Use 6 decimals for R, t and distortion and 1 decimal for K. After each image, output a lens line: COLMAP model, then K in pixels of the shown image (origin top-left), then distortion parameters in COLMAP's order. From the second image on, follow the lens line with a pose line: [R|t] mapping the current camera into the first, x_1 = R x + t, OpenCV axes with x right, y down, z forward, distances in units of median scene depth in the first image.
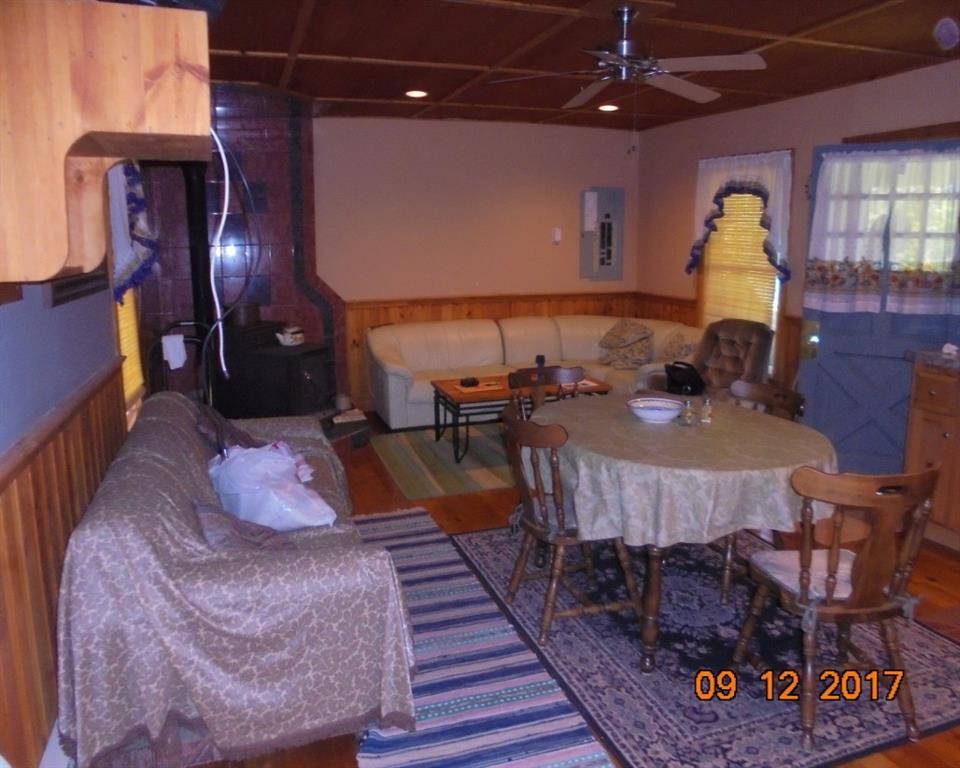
lens RADIAL K [[731.8, 0, 478.0], [0, 731.8, 383.0], [0, 0, 1]] dist [-0.044335, 0.015591]
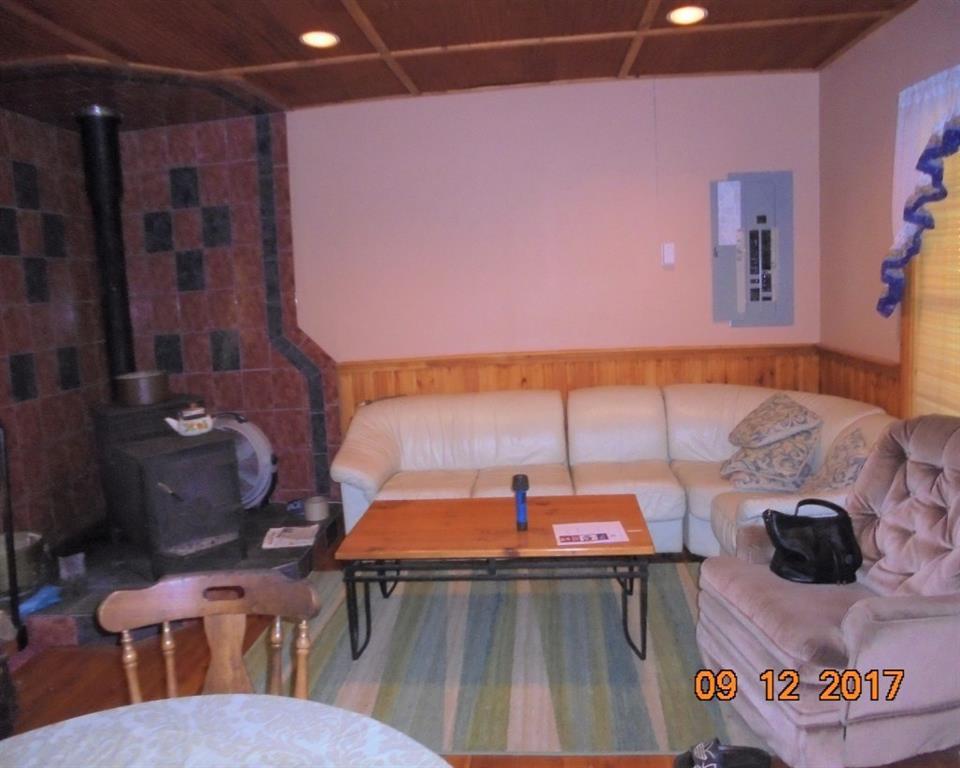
lens RADIAL K [[731.8, 0, 481.7], [0, 731.8, 391.0], [0, 0, 1]] dist [-0.044335, 0.015591]
pose [[0.915576, 0.020918, -0.401600, 0.225752], [-0.035203, 0.998982, -0.028223, -0.068782], [0.400600, 0.039978, 0.915380, 0.401305]]
